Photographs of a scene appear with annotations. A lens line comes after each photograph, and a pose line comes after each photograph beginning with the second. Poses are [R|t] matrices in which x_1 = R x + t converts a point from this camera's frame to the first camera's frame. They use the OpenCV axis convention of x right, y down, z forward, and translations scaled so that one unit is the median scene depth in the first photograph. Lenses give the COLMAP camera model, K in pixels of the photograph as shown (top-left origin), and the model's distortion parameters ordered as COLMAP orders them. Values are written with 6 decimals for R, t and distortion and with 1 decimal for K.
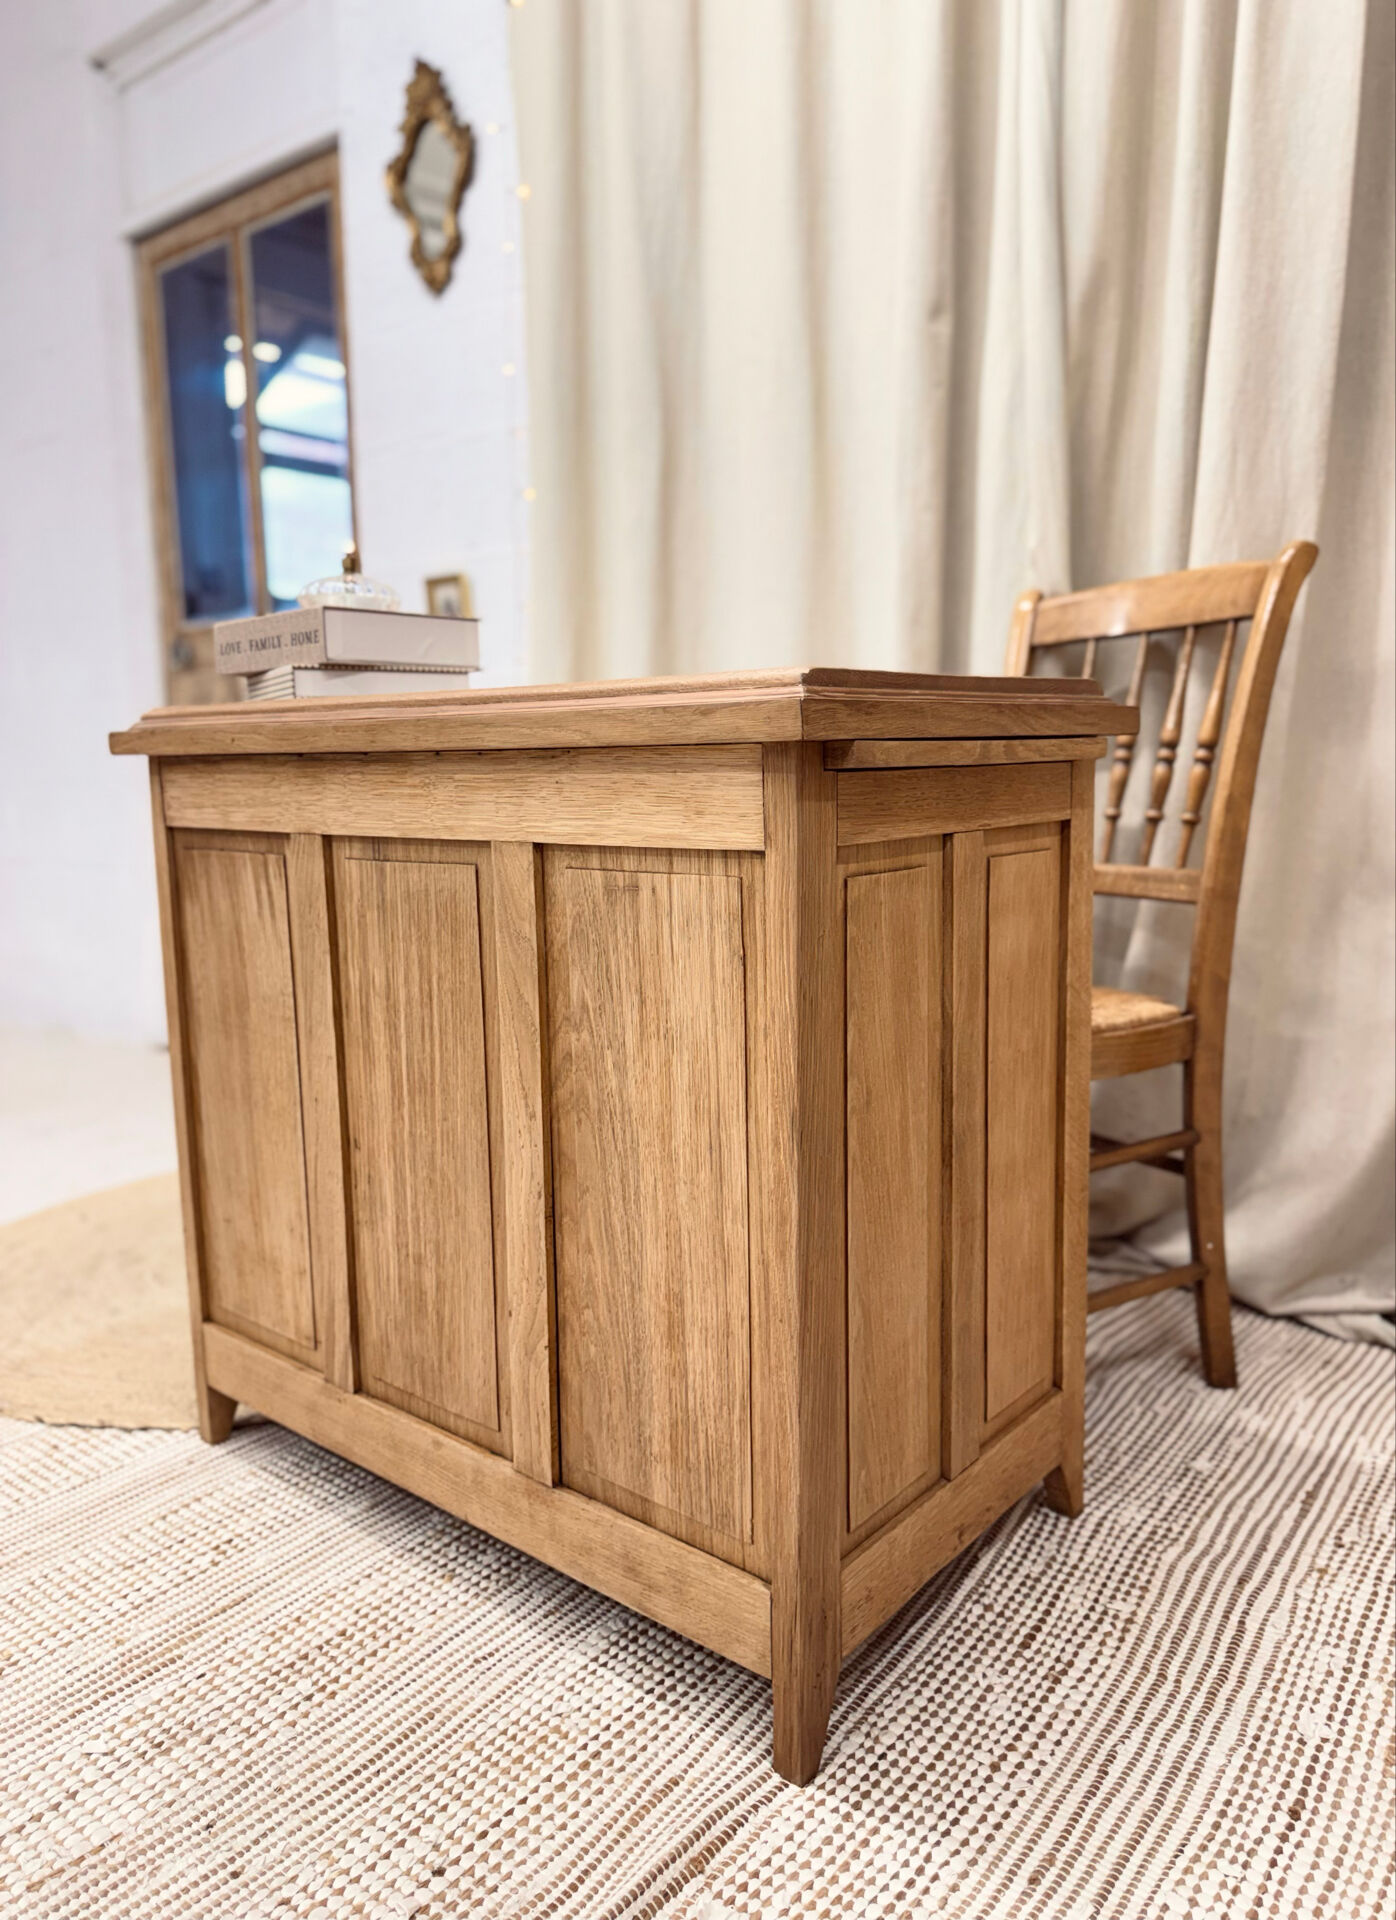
lens RADIAL K [[1360.9, 0, 701.7], [0, 1360.9, 951.8], [0, 0, 1]] dist [0.022773, -0.017996]
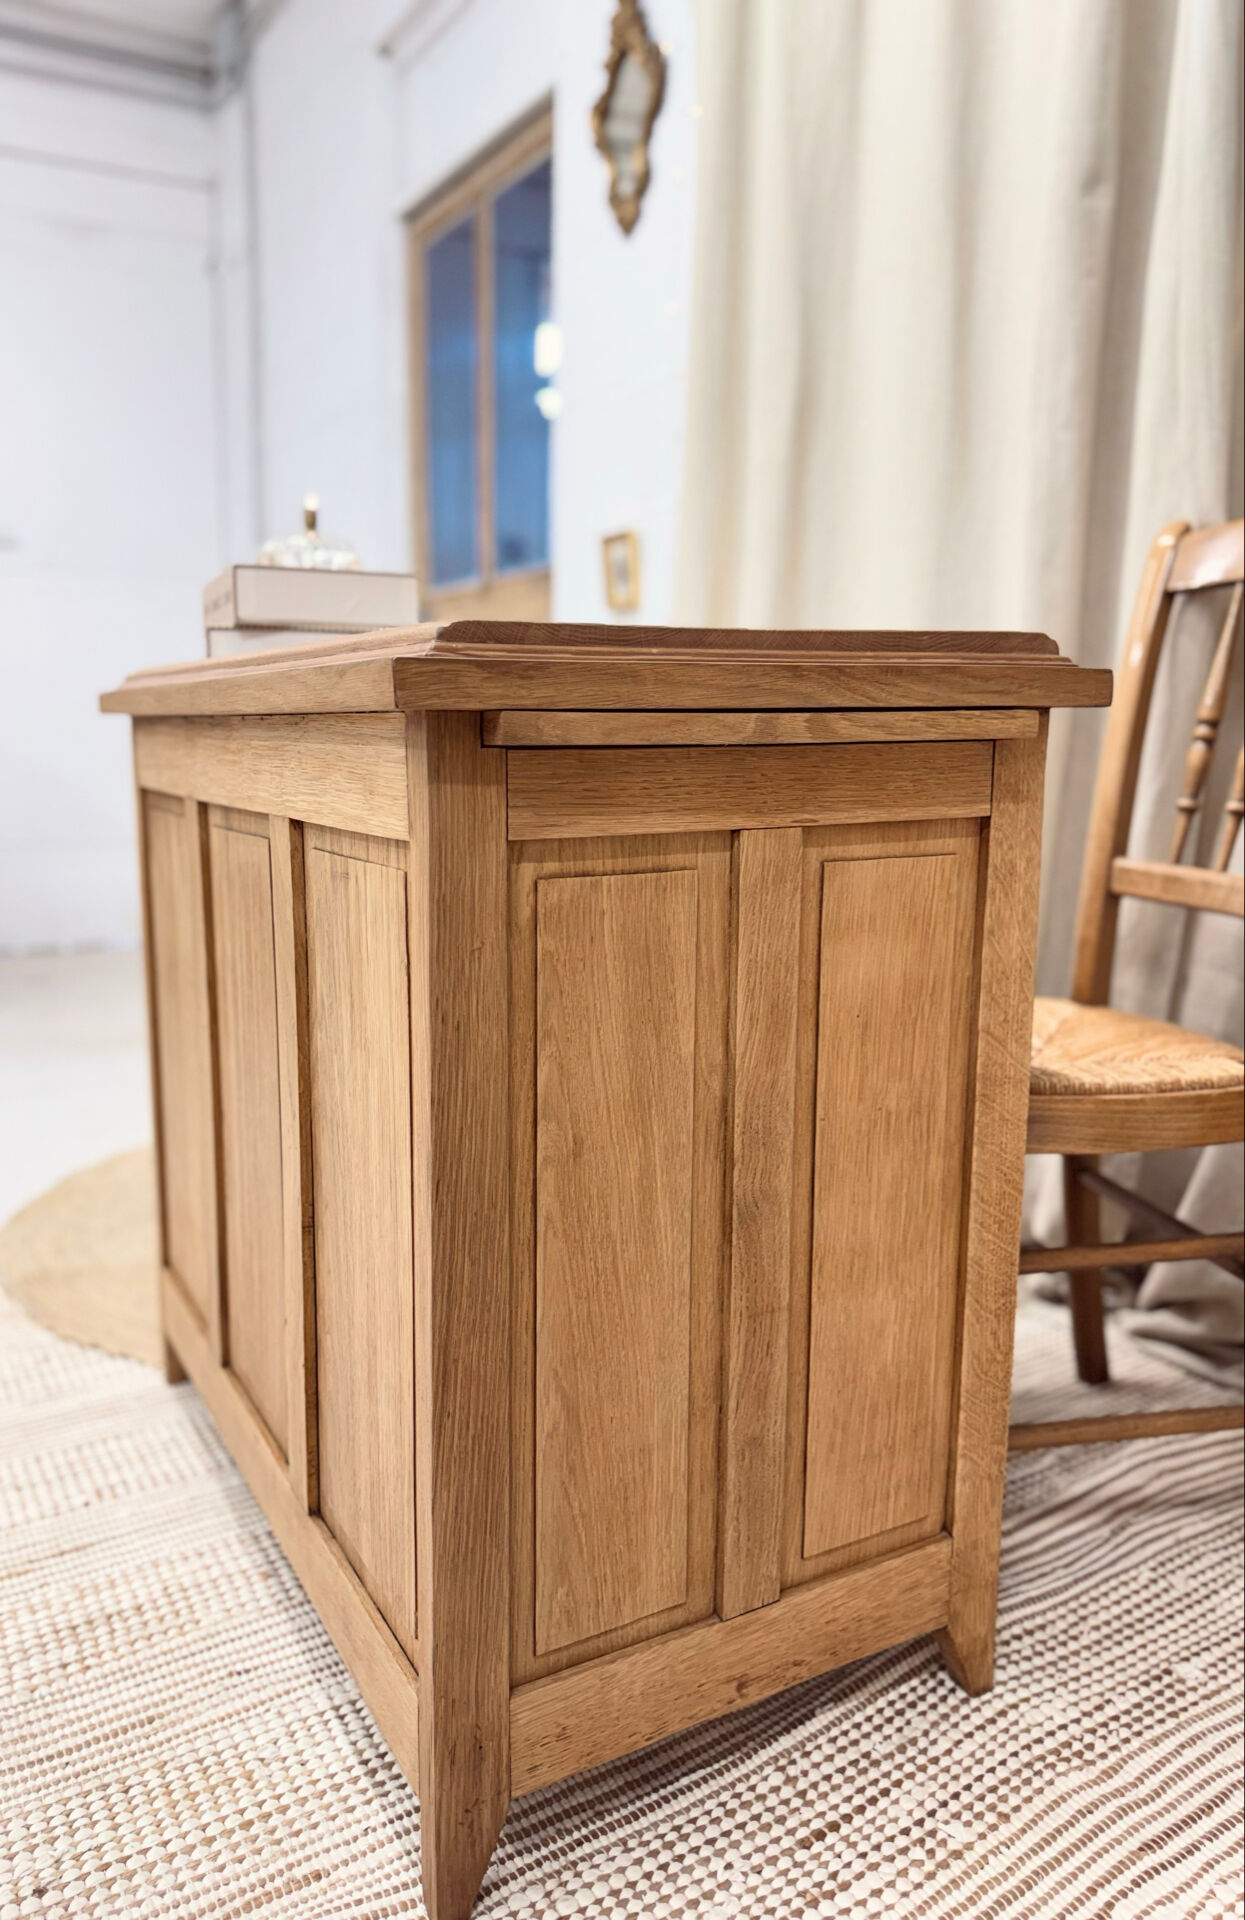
lens RADIAL K [[1356.7, 0, 570.1], [0, 1356.7, 950.6], [0, 0, 1]] dist [0.006959, -0.002265]
pose [[0.925566, 0.079684, -0.370105, 0.347512], [-0.069773, 0.996756, 0.040112, -0.036875], [0.372100, -0.011303, 0.928124, 0.203471]]
